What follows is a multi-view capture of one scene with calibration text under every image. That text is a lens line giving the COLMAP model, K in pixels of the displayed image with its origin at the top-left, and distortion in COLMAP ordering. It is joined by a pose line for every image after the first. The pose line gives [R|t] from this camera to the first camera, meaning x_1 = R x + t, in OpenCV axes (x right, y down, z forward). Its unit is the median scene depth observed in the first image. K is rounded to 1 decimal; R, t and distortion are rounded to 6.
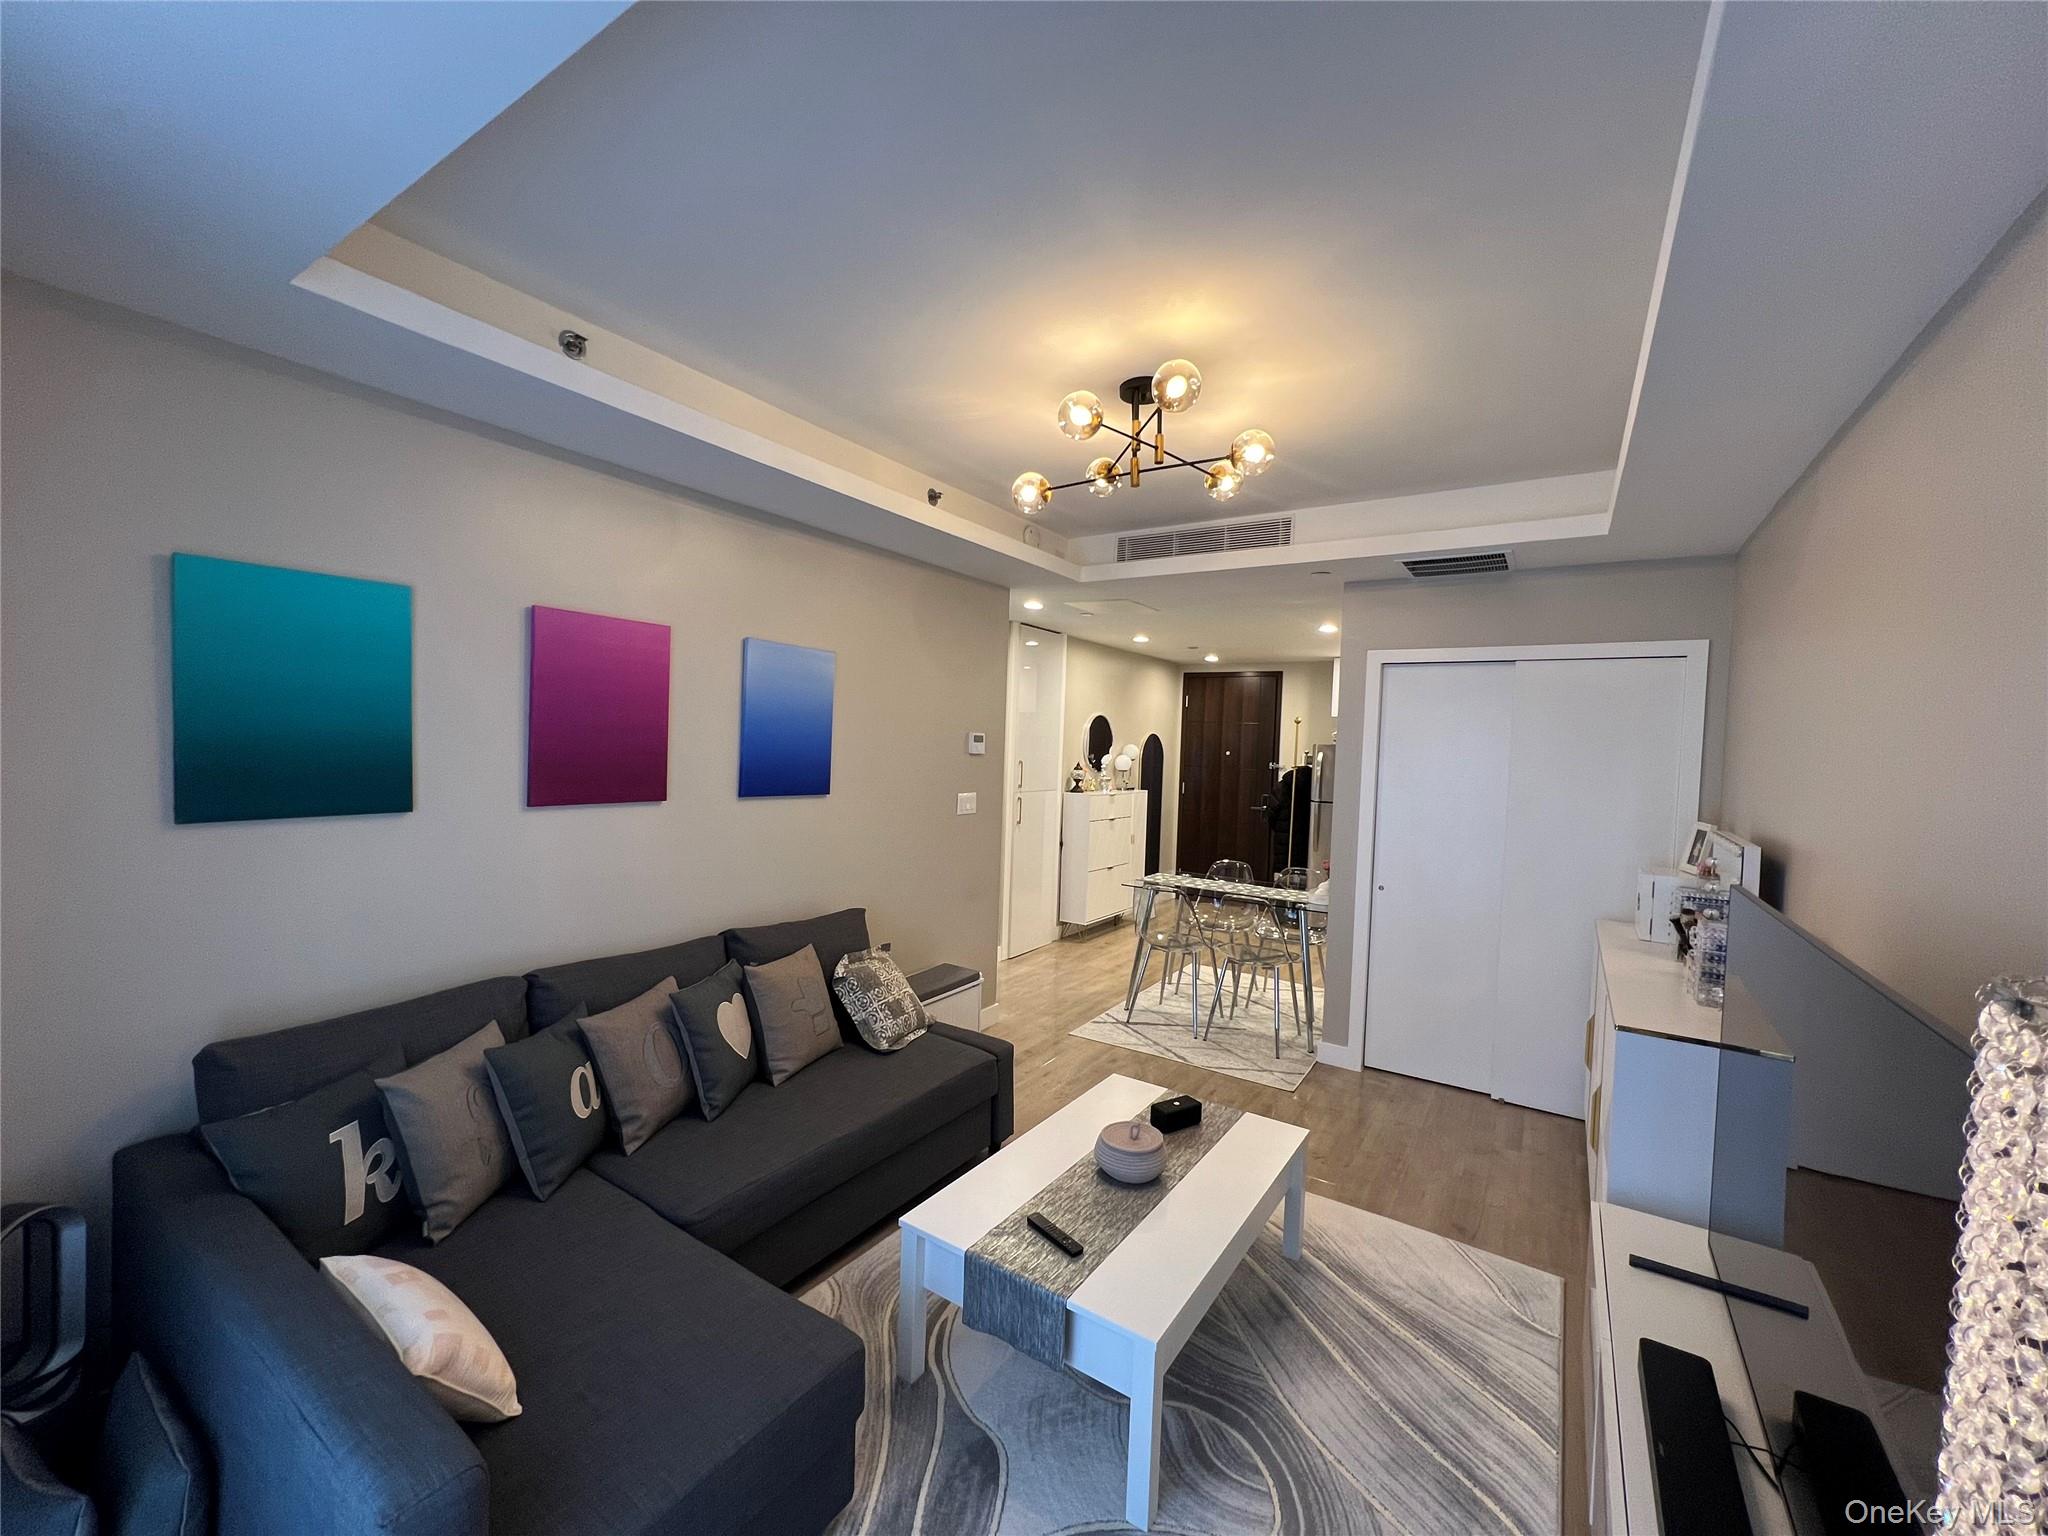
lens RADIAL K [[817.0, 0, 1017.5], [0, 817.0, 769.8], [0, 0, 1]] dist [-0.004186, -0.000272]
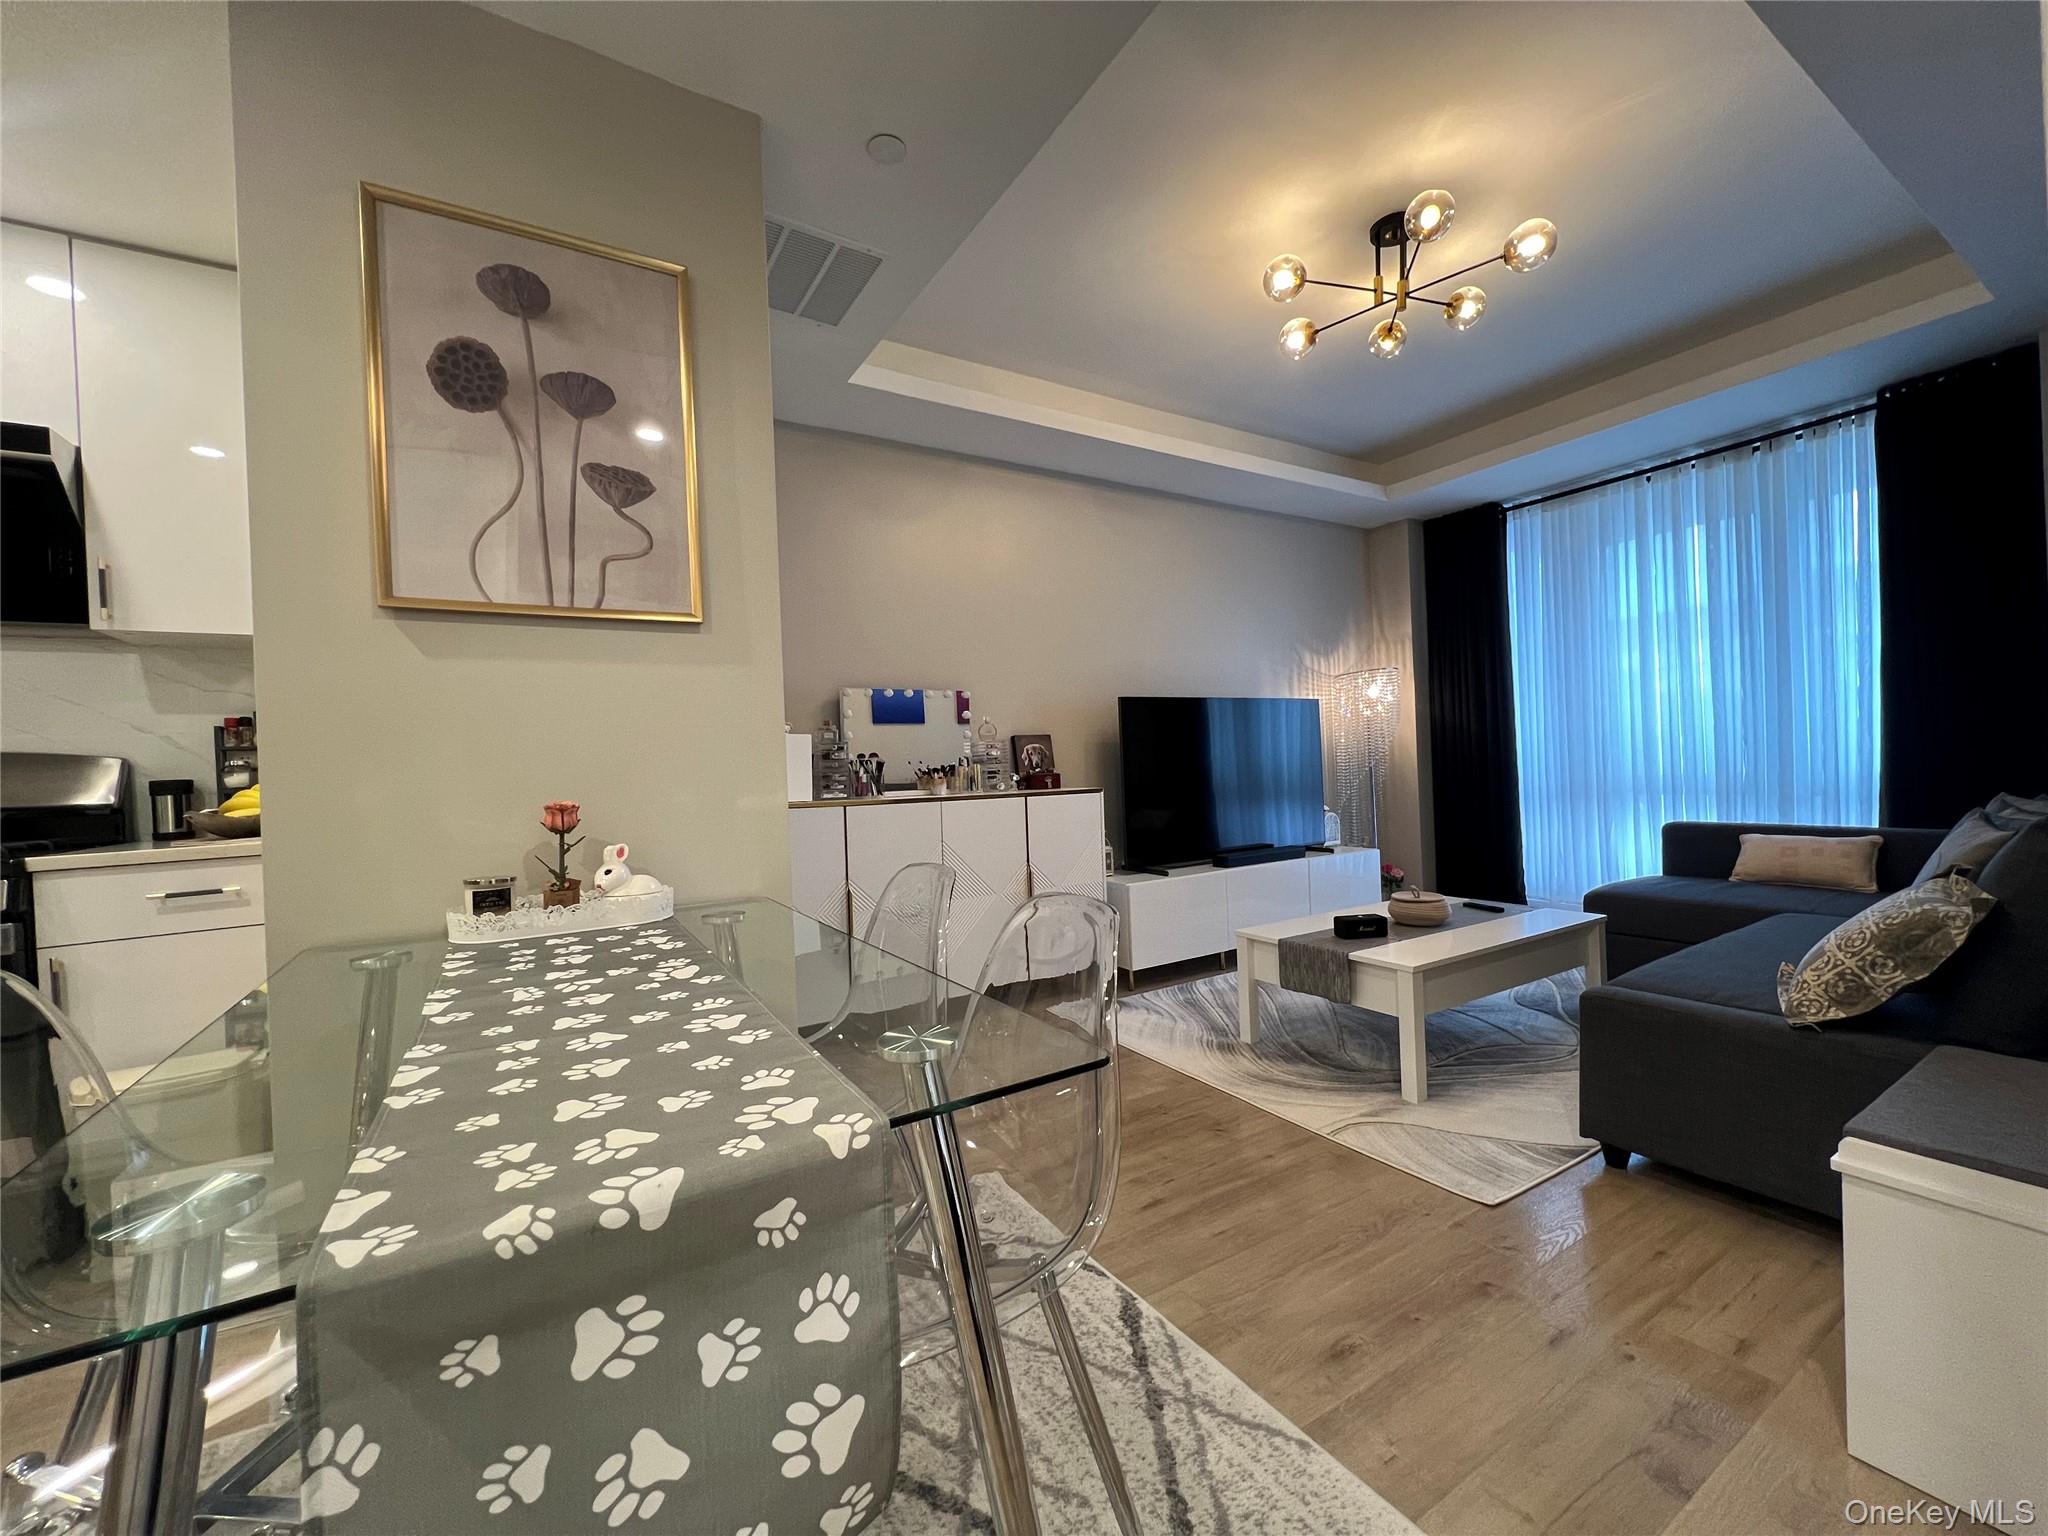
lens RADIAL K [[817.0, 0, 1017.5], [0, 817.0, 769.8], [0, 0, 1]] dist [-0.004186, -0.000272]
pose [[-0.907865, 0.002753, 0.419253, 0.083793], [0.025838, 0.998445, 0.049393, 0.084081], [-0.418465, 0.055675, -0.906525, 1.176994]]
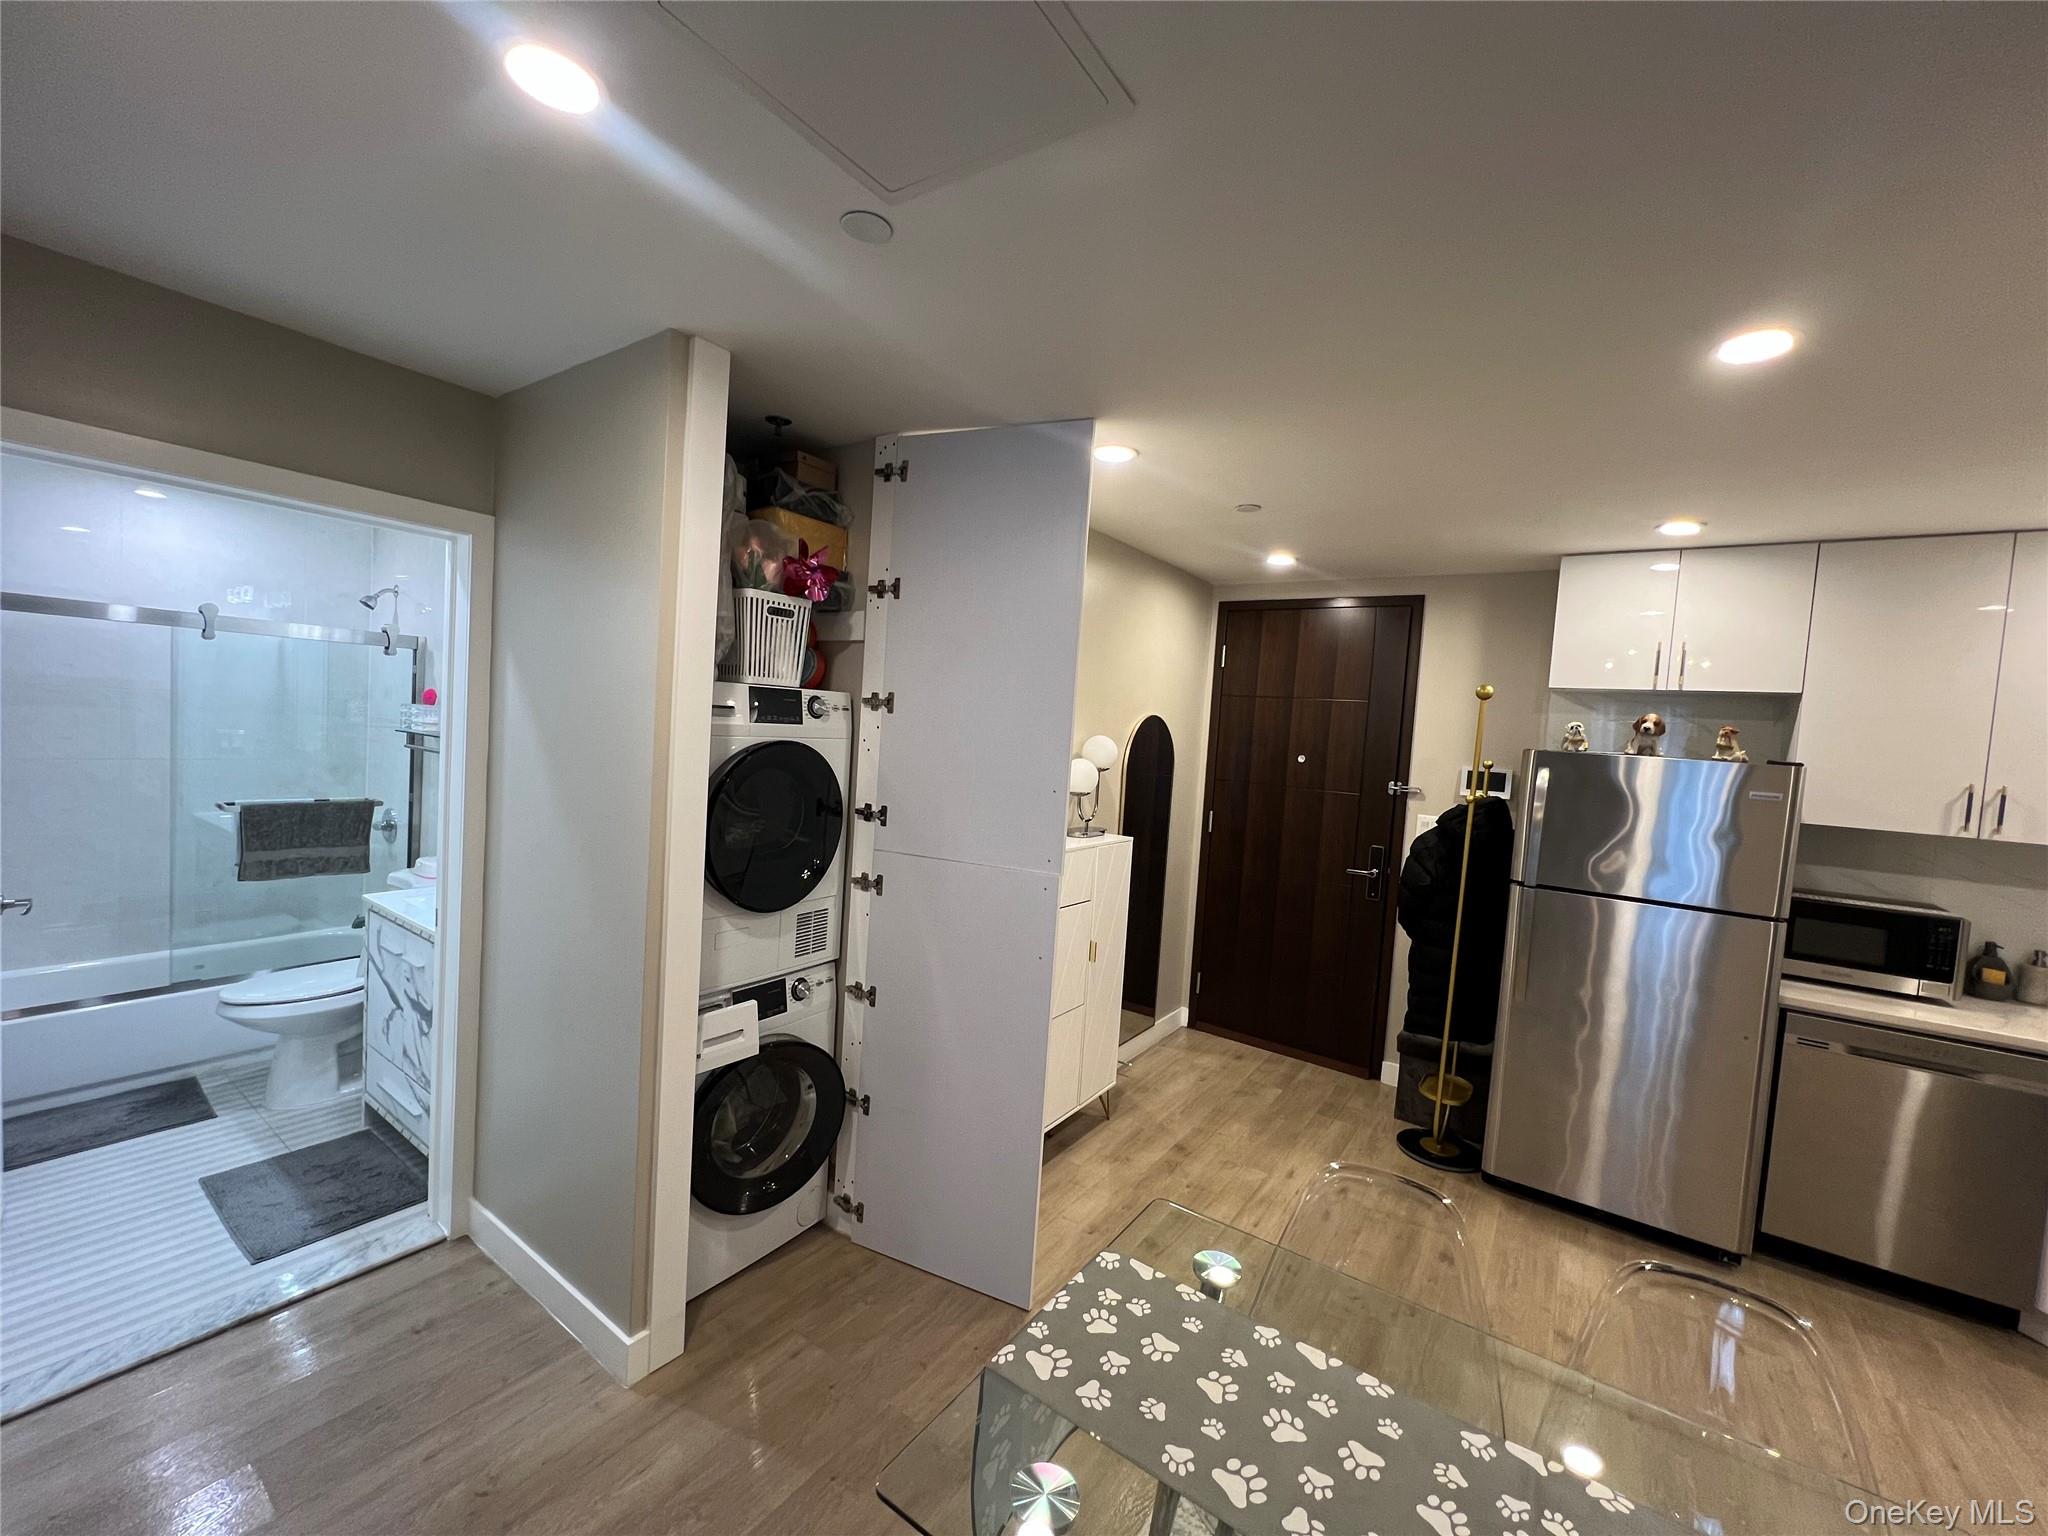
lens RADIAL K [[817.0, 0, 1017.5], [0, 817.0, 769.8], [0, 0, 1]] dist [-0.004186, -0.000272]
pose [[0.999158, 0.029291, -0.028732, 0.166416], [-0.028778, 0.999422, 0.018105, -0.030555], [0.029246, -0.017263, 0.999423, 0.843729]]
